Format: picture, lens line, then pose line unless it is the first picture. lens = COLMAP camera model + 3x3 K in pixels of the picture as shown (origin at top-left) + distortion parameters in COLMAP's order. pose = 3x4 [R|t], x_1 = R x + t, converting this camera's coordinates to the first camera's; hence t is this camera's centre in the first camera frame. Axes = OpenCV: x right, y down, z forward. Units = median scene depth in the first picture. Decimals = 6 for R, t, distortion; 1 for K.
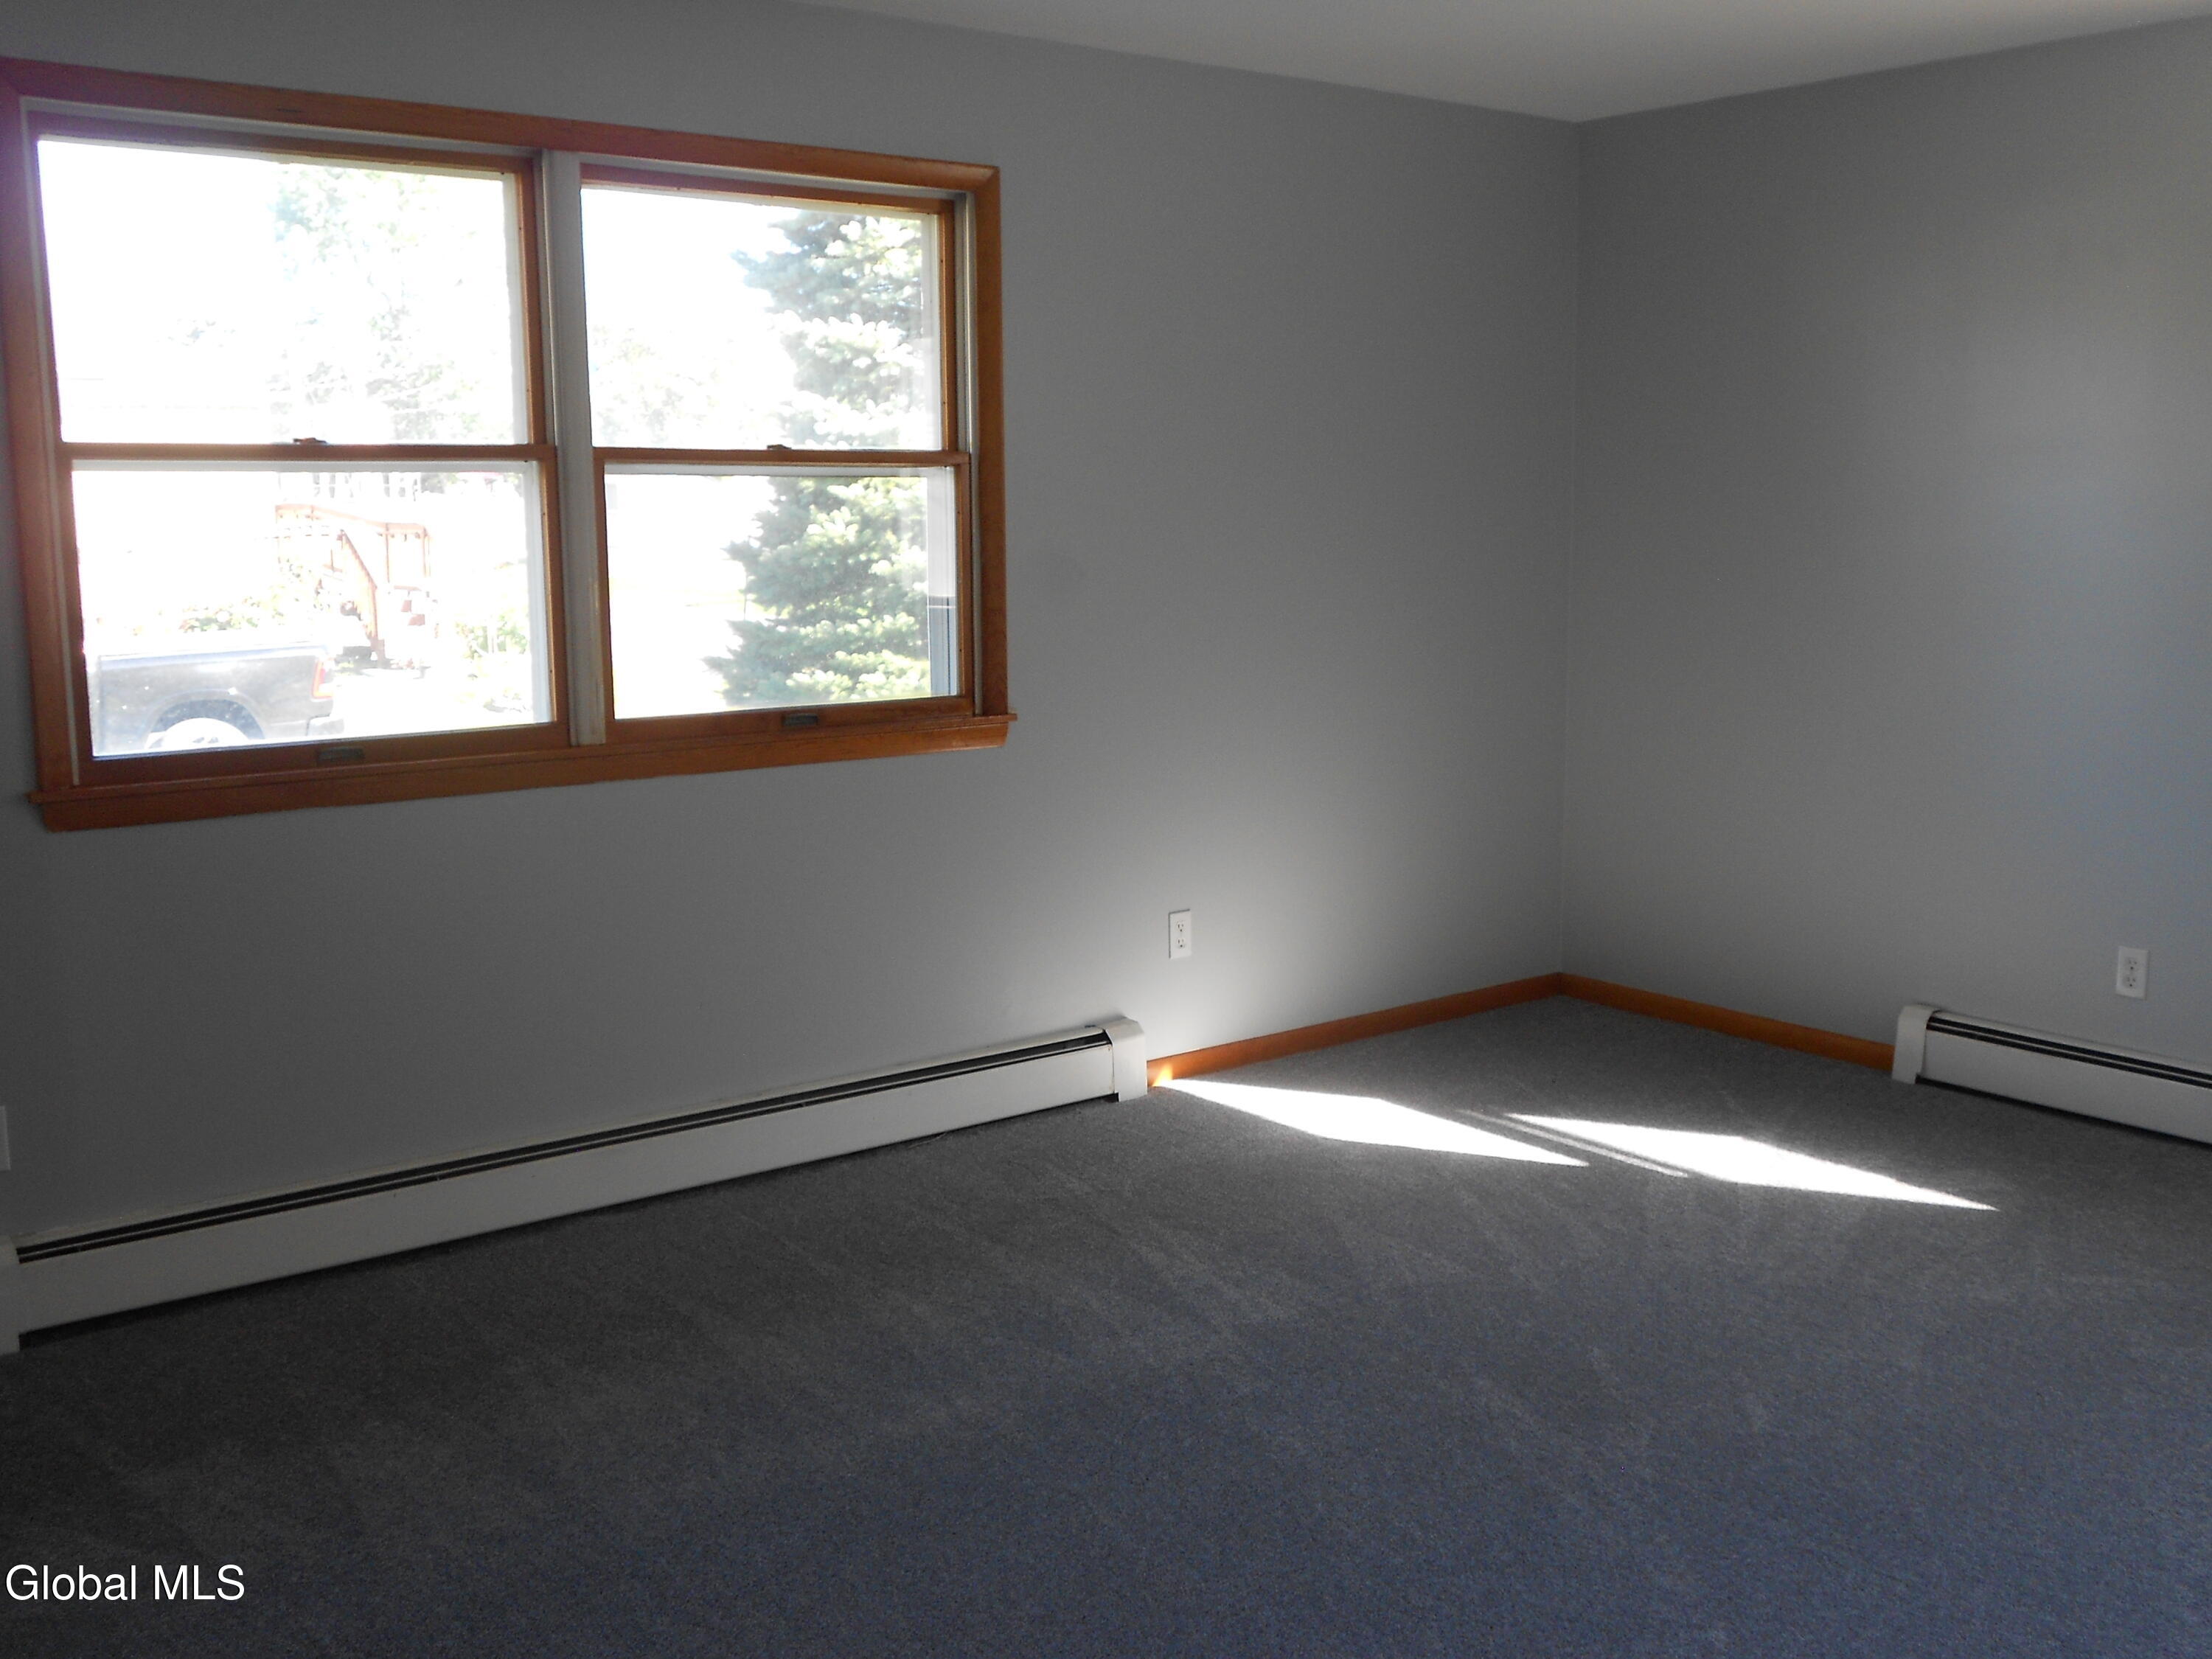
lens RADIAL K [[2091.2, 0, 1119.5], [0, 2091.2, 795.2], [0, 0, 1]] dist [0.003747, -0.072826]
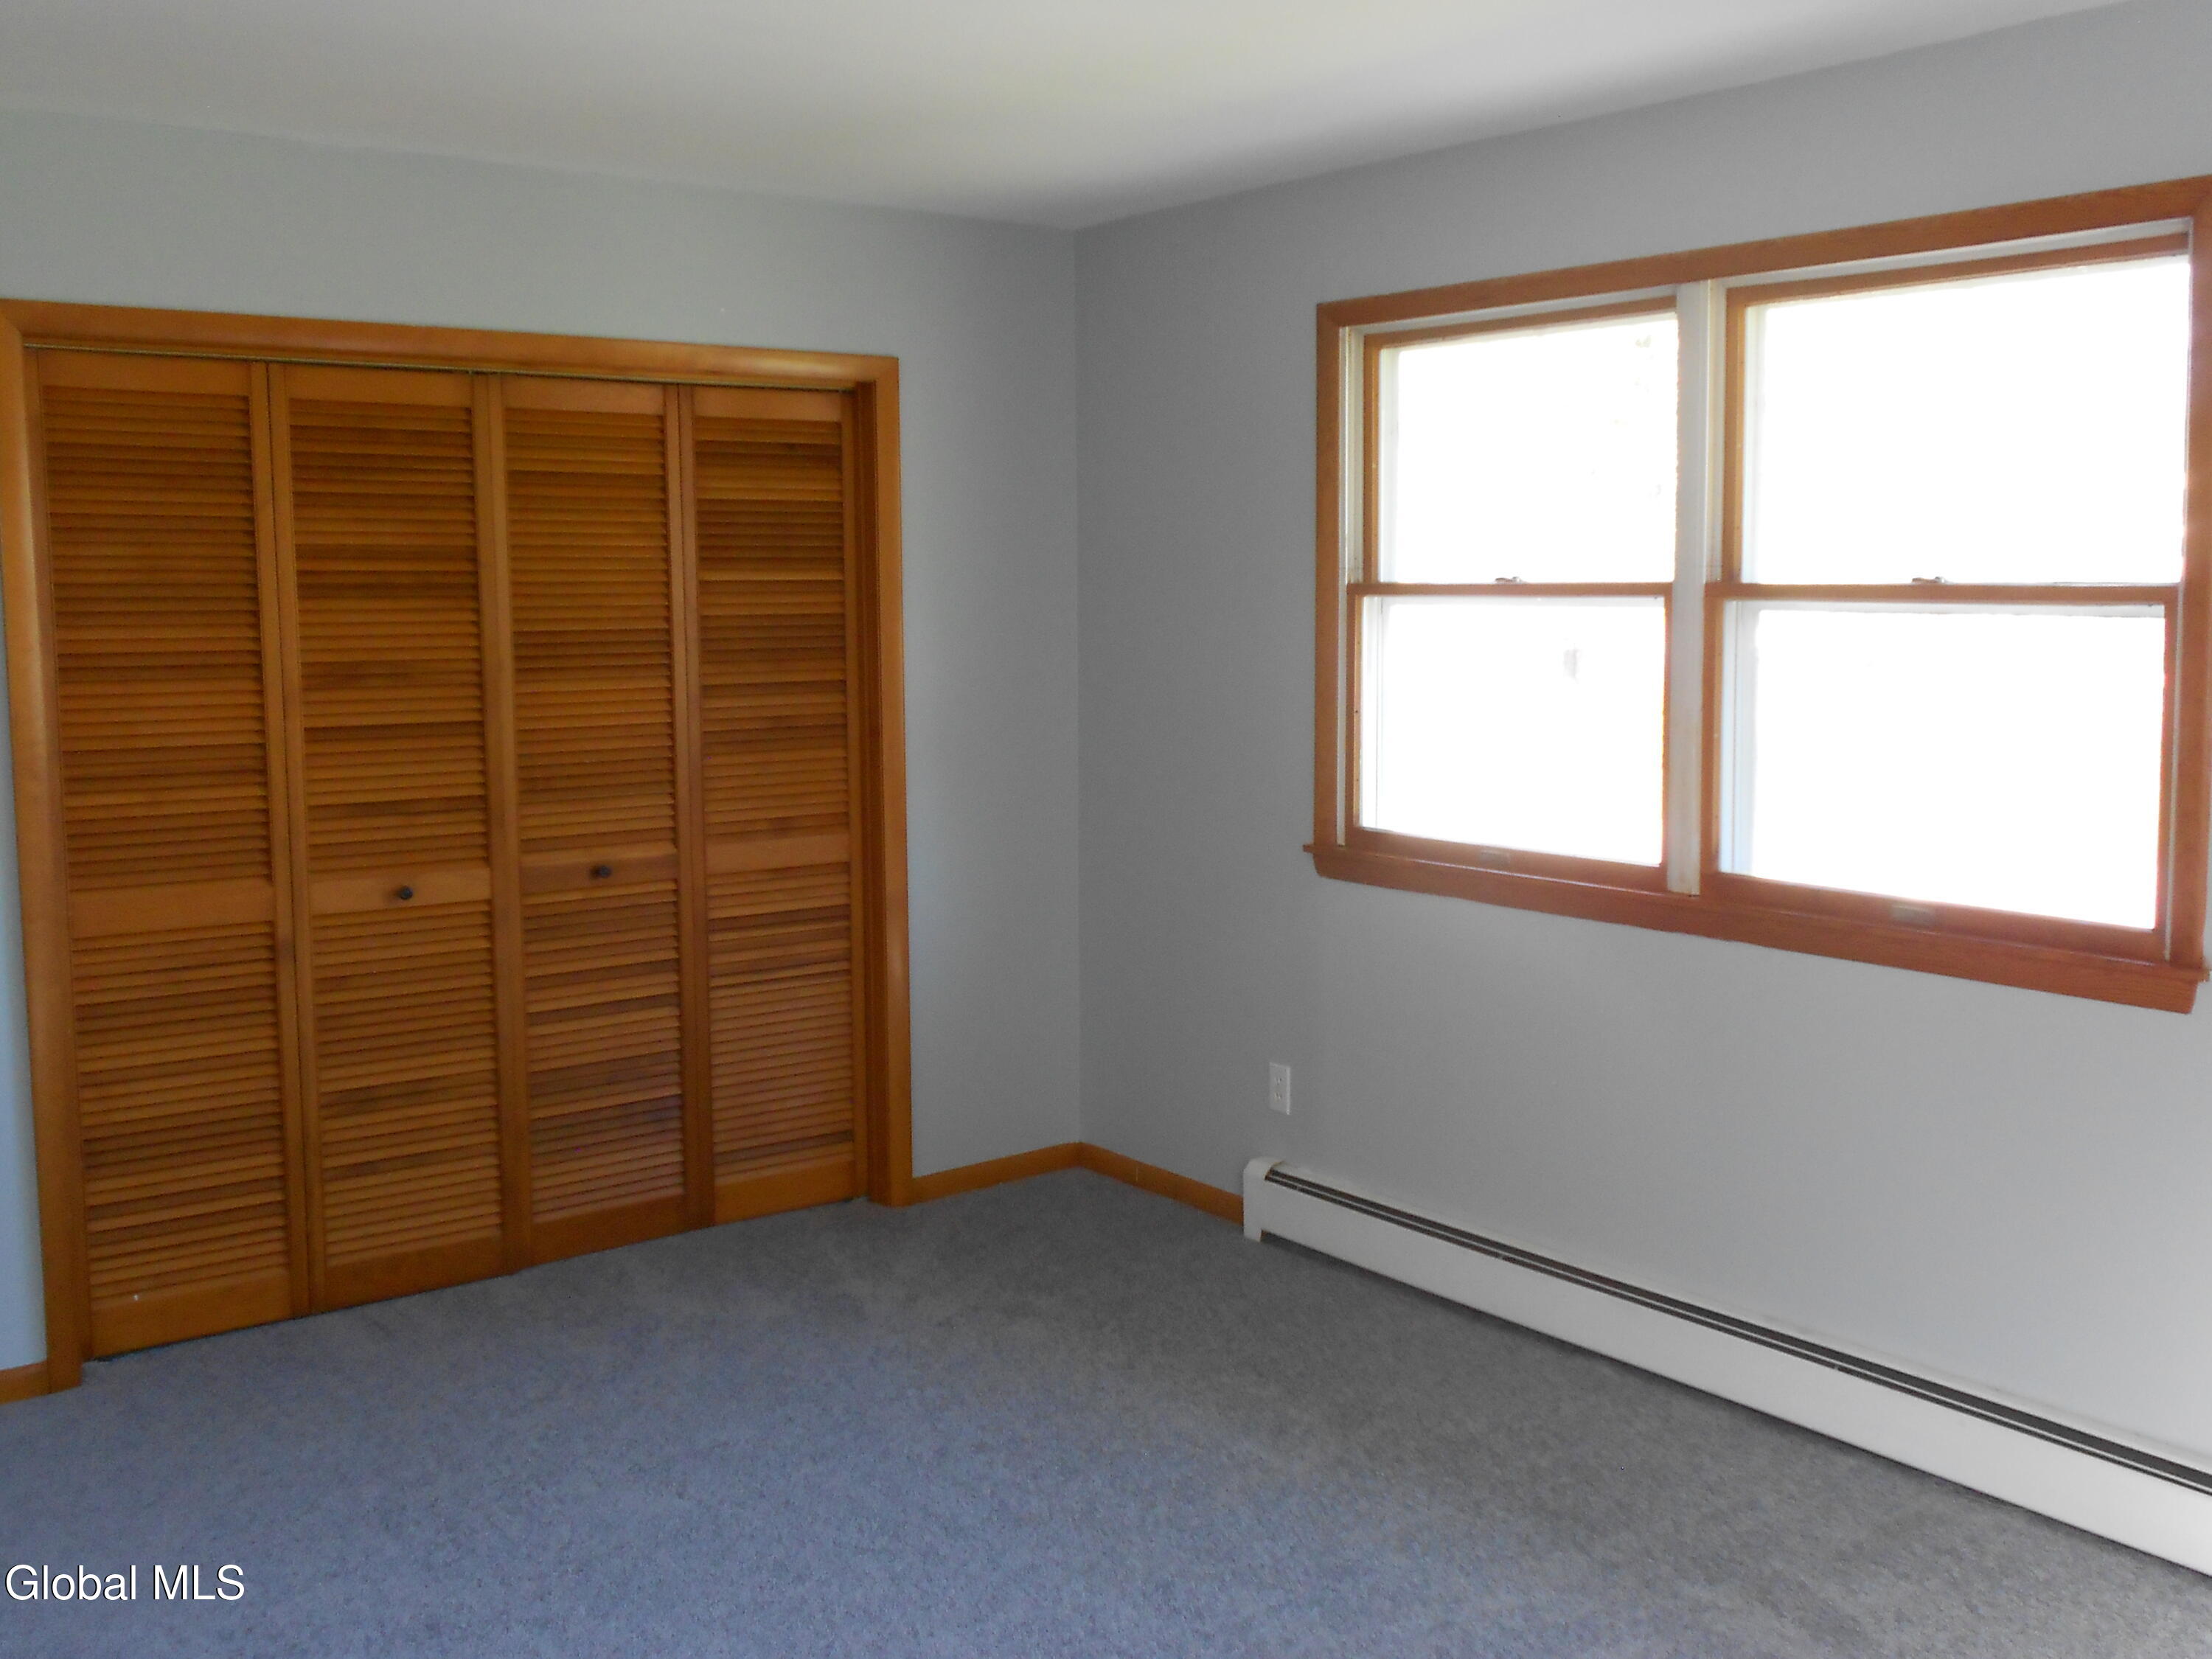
lens RADIAL K [[2091.2, 0, 1119.5], [0, 2091.2, 795.2], [0, 0, 1]] dist [0.003747, -0.072826]
pose [[0.017664, 0.103629, -0.994459, 0.698910], [-0.142278, 0.984753, 0.100090, -0.128026], [0.989669, 0.139722, 0.032139, 0.713927]]
